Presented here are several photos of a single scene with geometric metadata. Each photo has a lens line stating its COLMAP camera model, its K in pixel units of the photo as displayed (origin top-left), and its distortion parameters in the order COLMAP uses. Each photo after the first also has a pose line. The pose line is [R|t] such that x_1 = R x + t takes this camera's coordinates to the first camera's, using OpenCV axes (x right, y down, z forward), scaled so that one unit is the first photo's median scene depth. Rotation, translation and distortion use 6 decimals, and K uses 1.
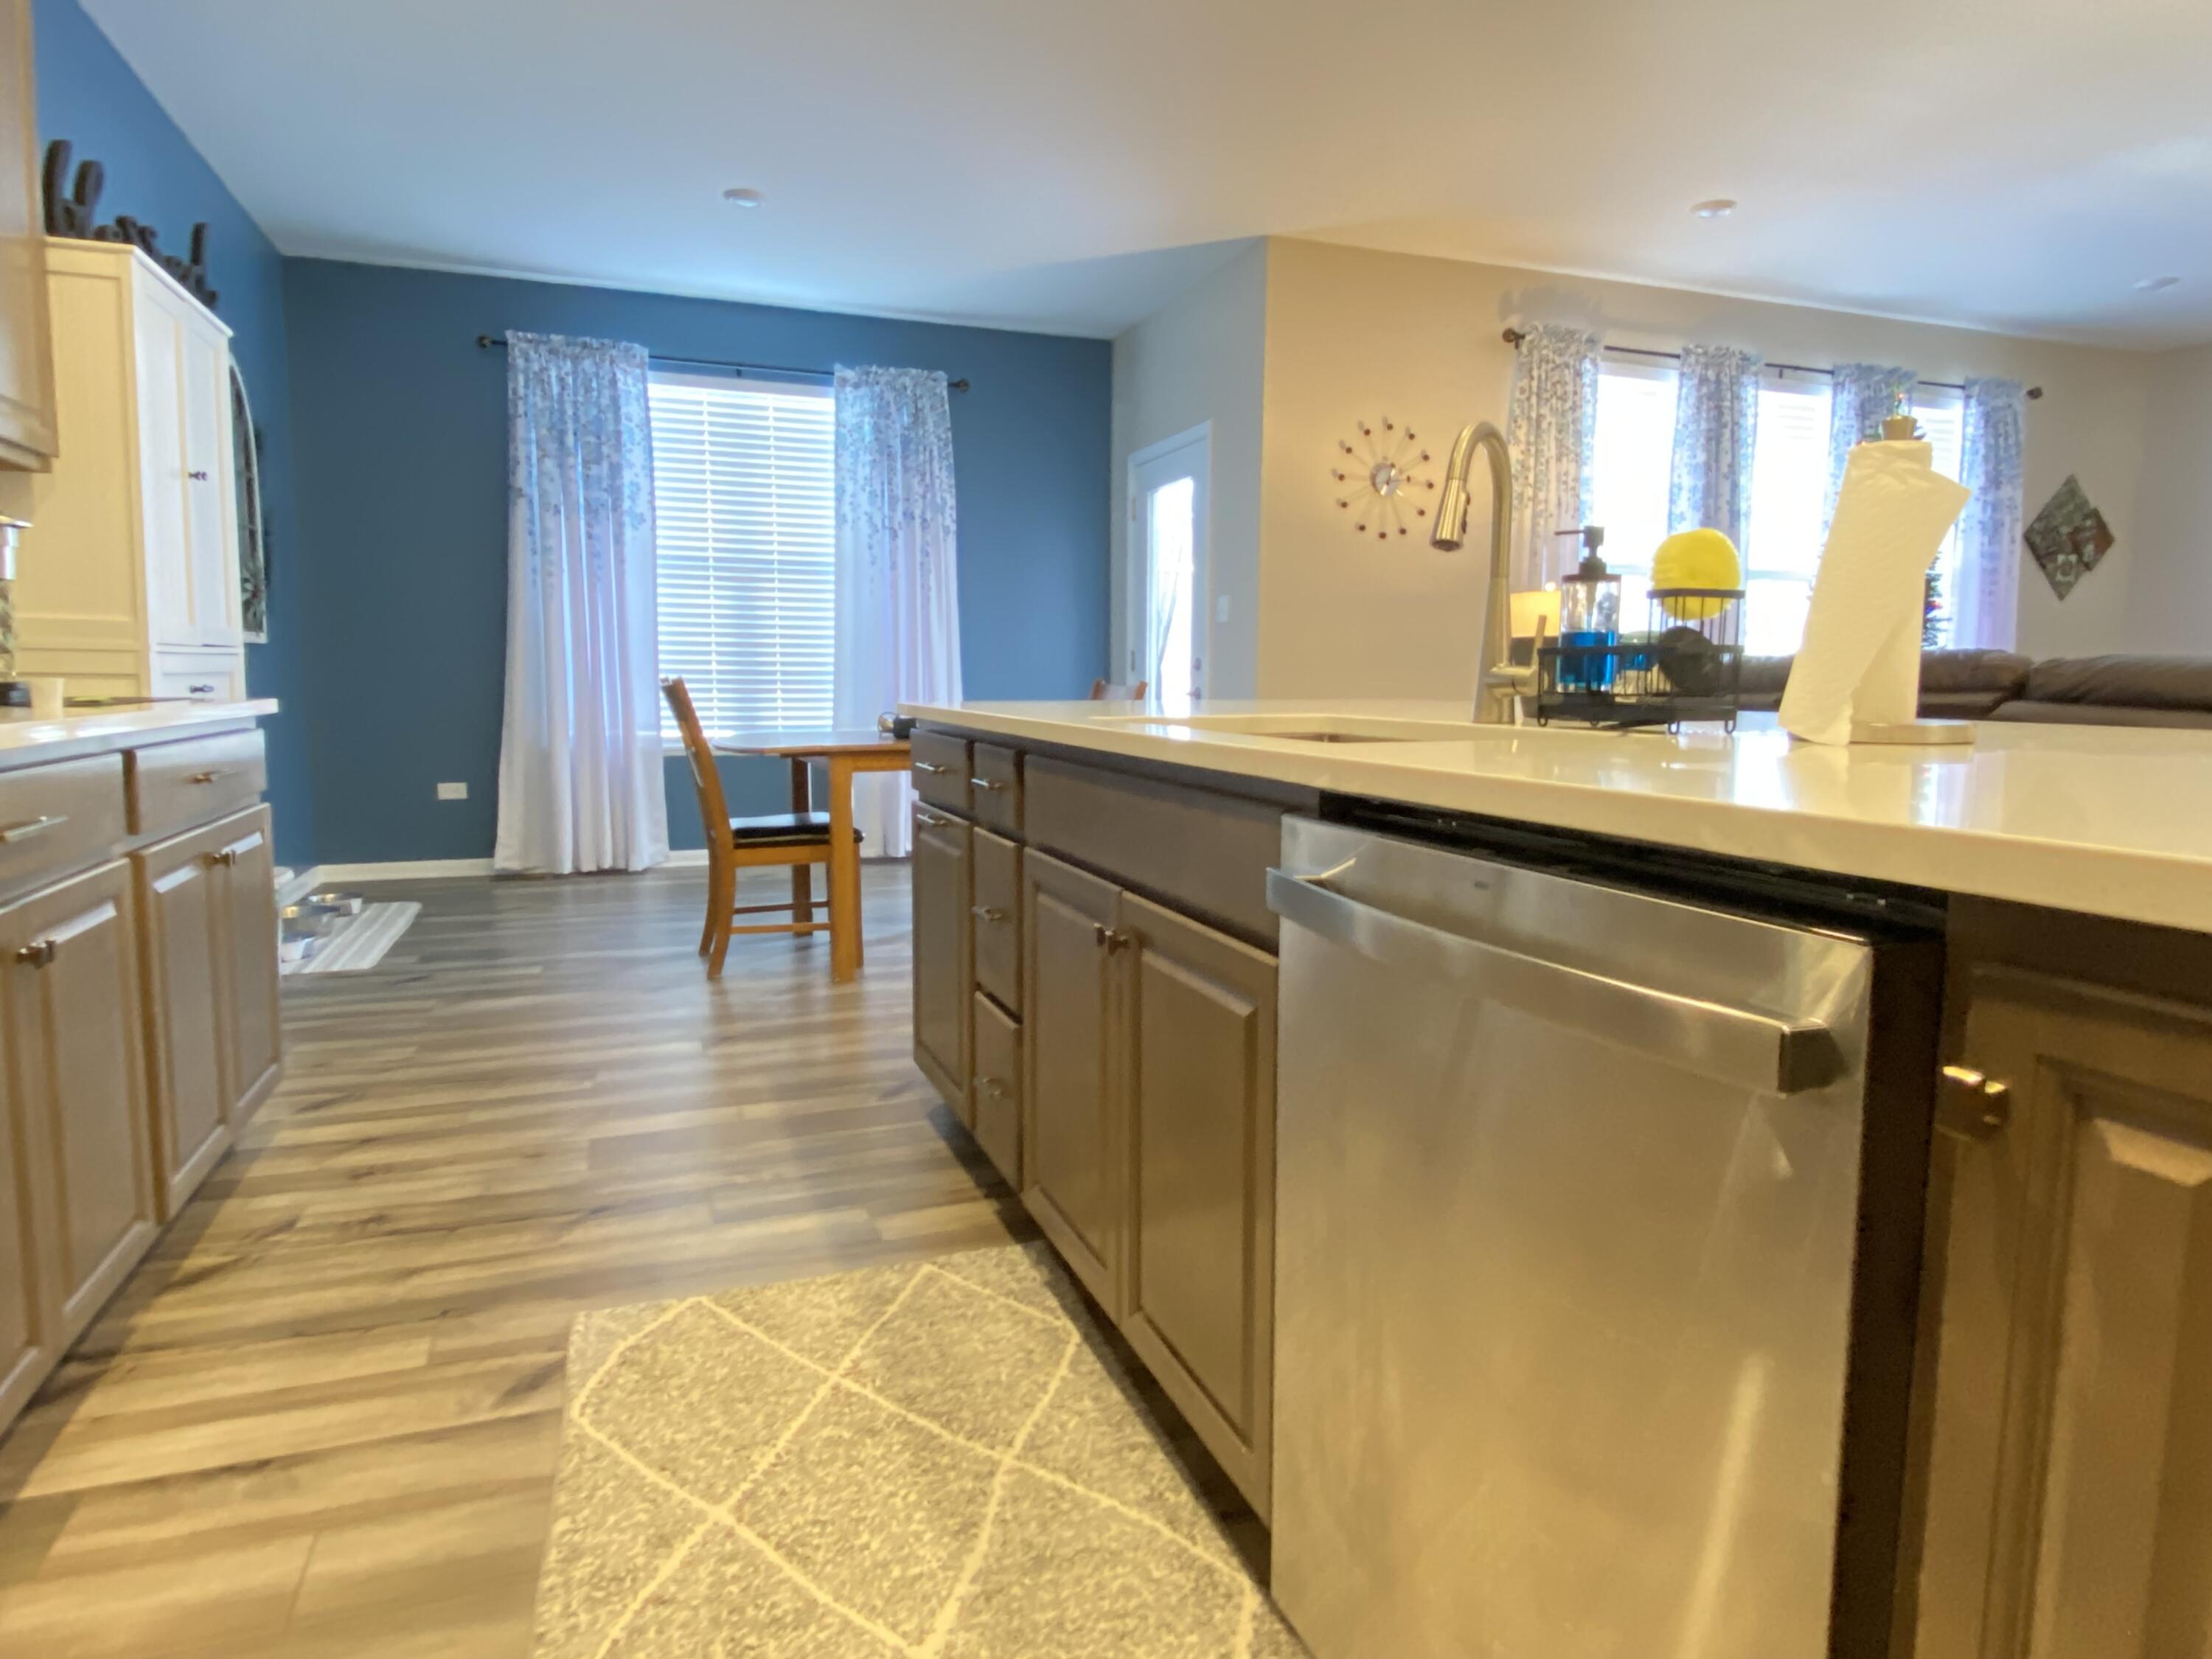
lens RADIAL K [[1278.4, 0, 1112.5], [0, 1278.4, 809.1], [0, 0, 1]] dist [-0.001419, -0.002419]
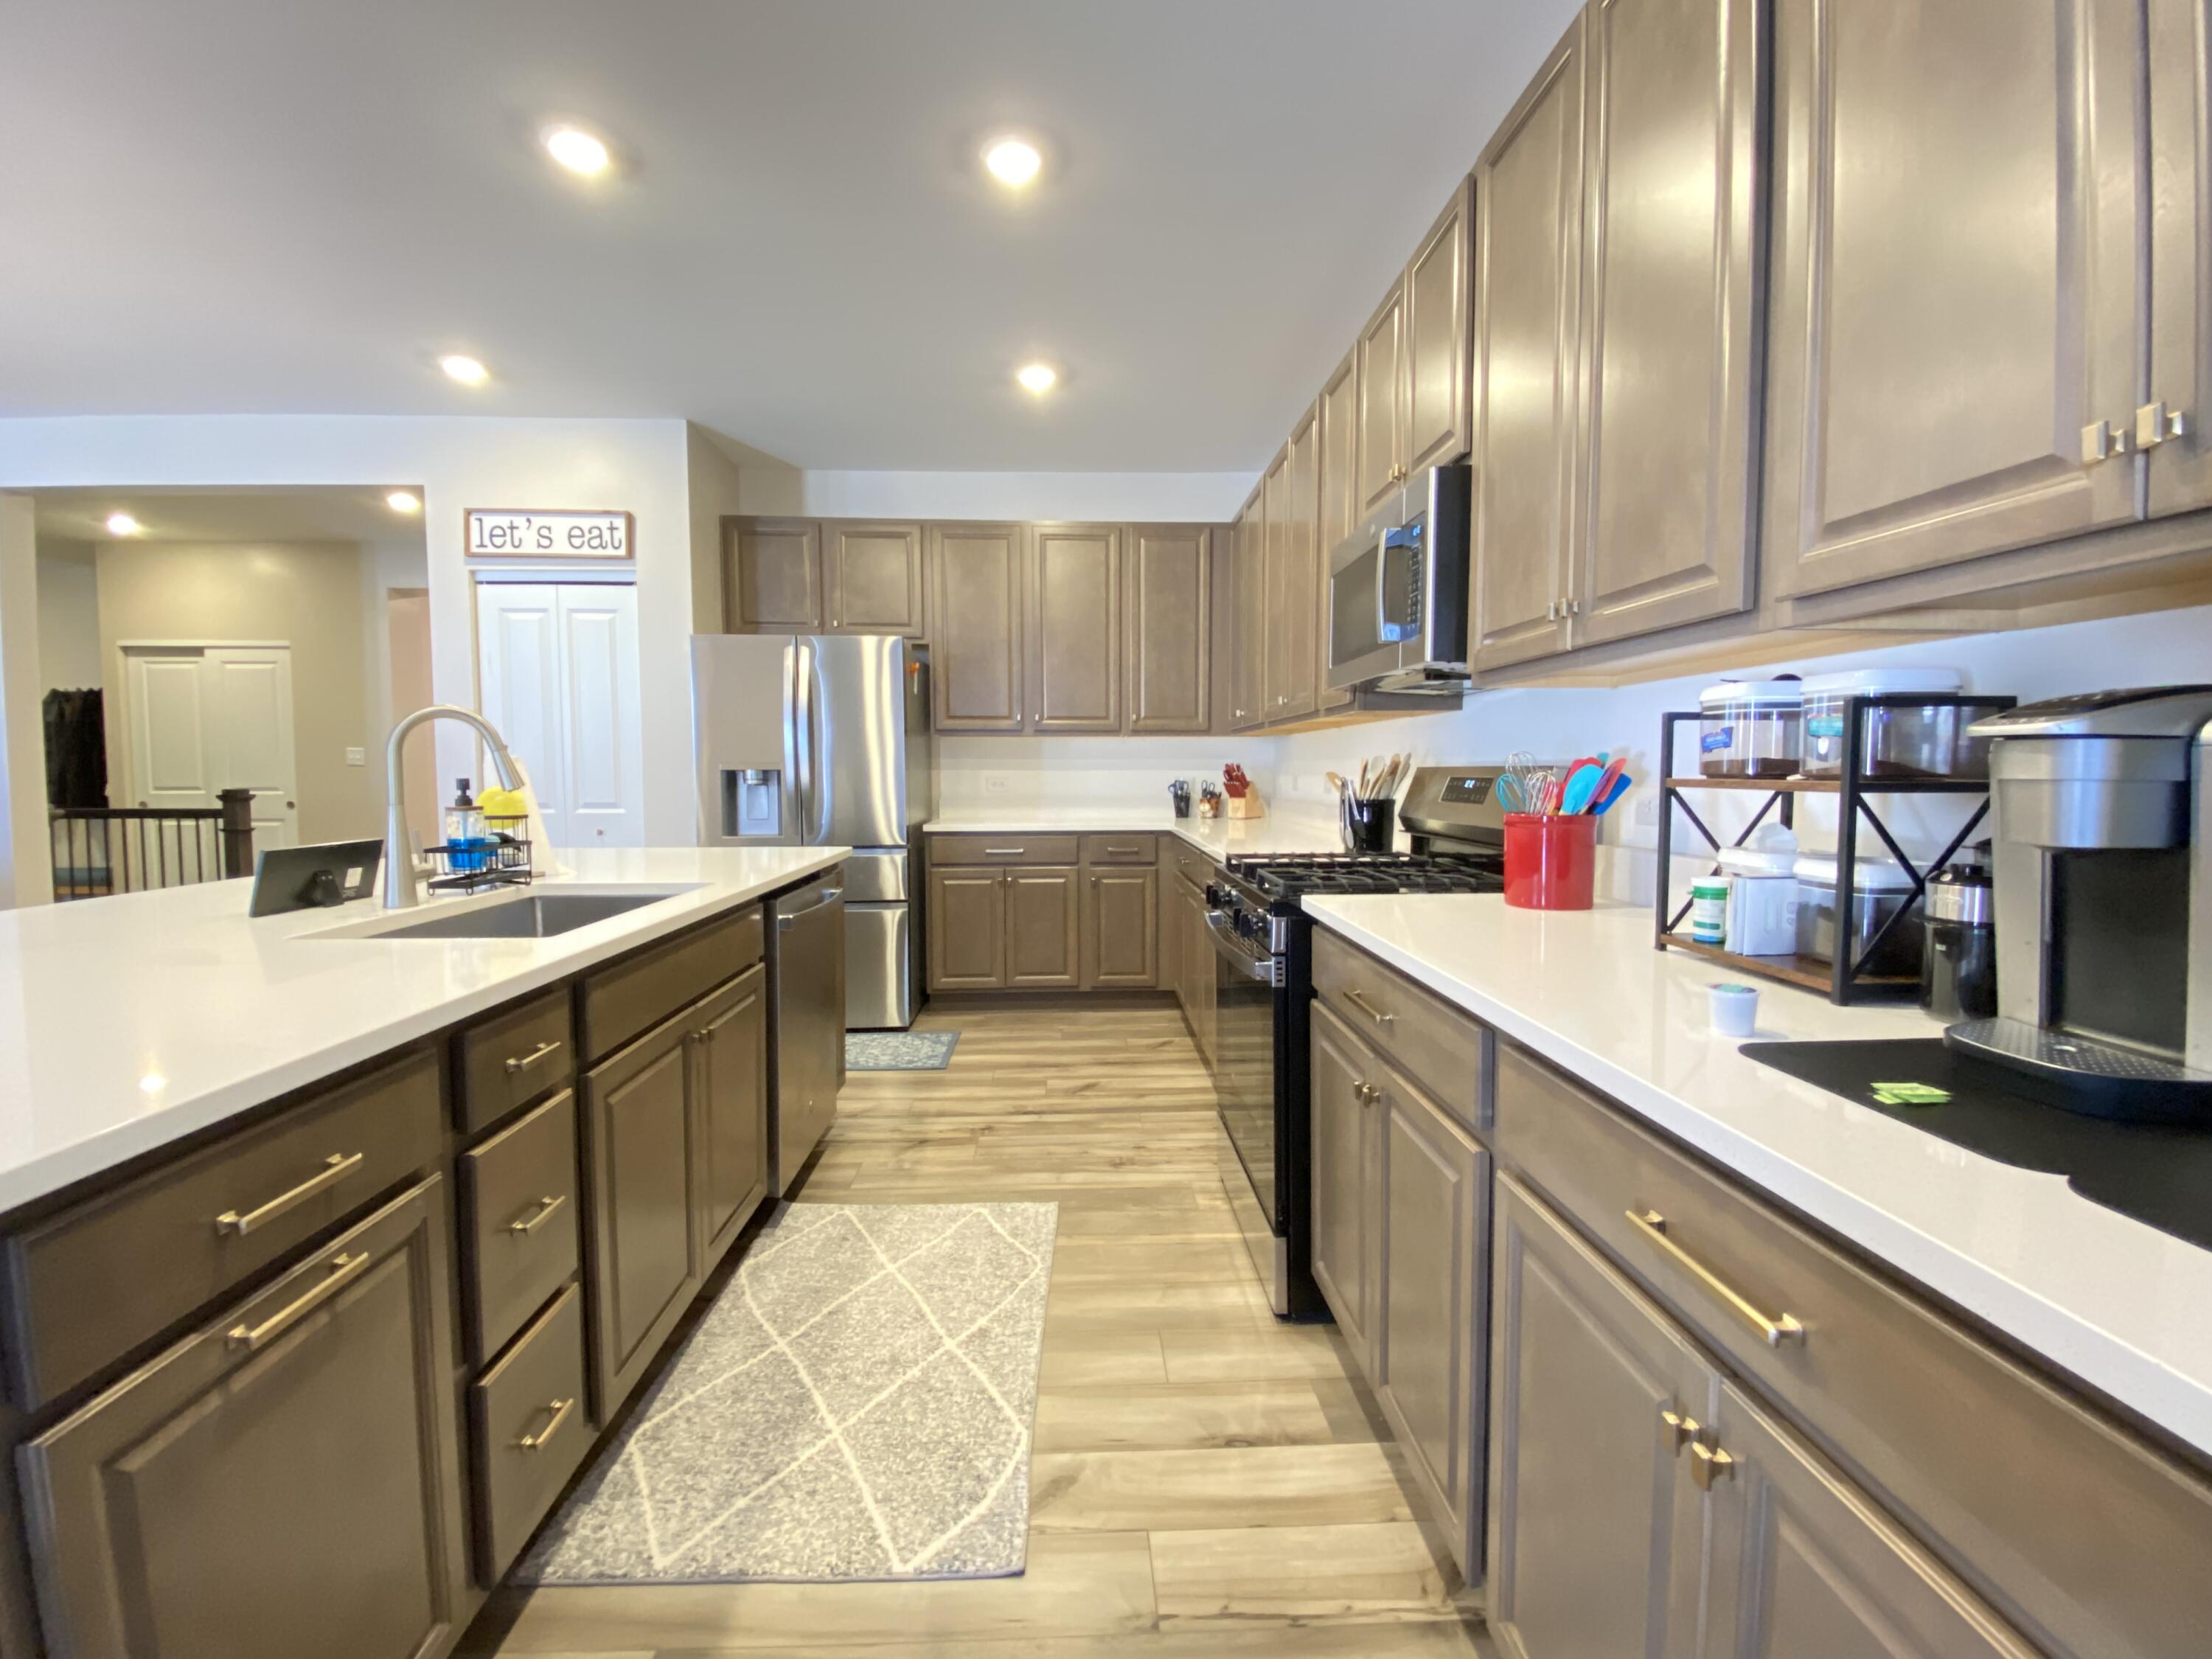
lens RADIAL K [[958.0, 0, 1100.7], [0, 958.0, 813.9], [0, 0, 1]] dist [-0.003321, -0.000364]
pose [[-0.945852, -0.016019, 0.324203, -0.806996], [0.038861, 0.986010, 0.162095, -0.324573], [-0.322264, 0.165917, -0.931997, 1.791830]]
